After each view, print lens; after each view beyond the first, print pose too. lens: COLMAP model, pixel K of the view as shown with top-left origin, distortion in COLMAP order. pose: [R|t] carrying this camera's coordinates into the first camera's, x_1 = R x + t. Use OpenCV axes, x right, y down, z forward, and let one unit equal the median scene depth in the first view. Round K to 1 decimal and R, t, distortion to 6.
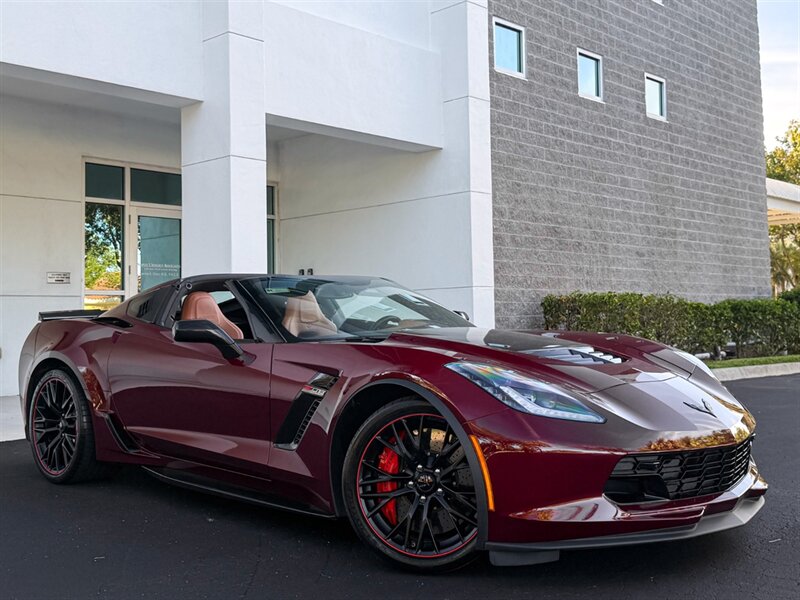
lens RADIAL K [[914.6, 0, 405.9], [0, 914.6, 262.5], [0, 0, 1]] dist [0.198296, -0.423906]
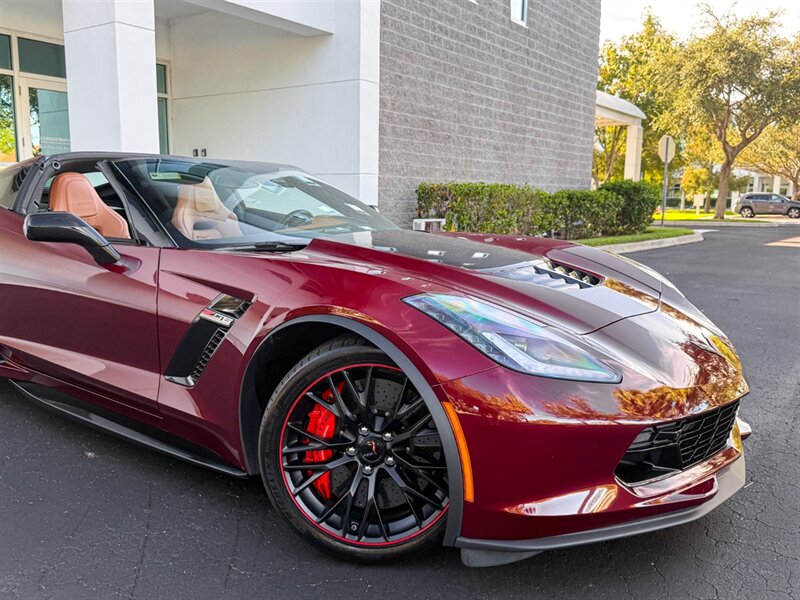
lens RADIAL K [[710.6, 0, 384.1], [0, 710.6, 316.7], [0, 0, 1]] dist [0.137660, -0.249764]
pose [[0.989902, 0.008137, 0.141518, -0.015094], [-0.040187, 0.973500, 0.225130, 0.000054], [-0.135935, -0.228544, 0.963997, 0.133256]]
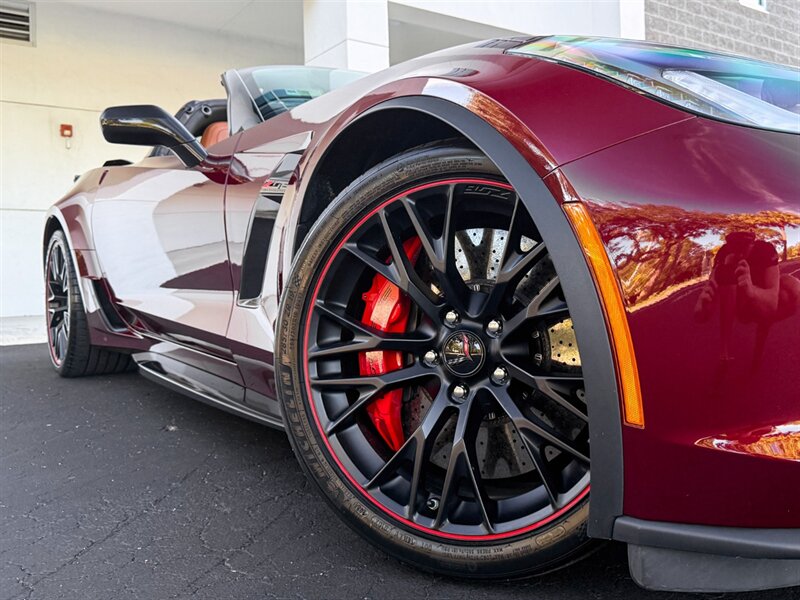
lens RADIAL K [[738.2, 0, 431.4], [0, 738.2, 283.8], [0, 0, 1]] dist [0.107827, -0.187617]
pose [[0.982589, -0.007248, -0.185653, 0.019236], [0.020891, 0.997212, 0.071634, 0.053506], [0.184616, -0.074265, 0.980001, 0.198763]]
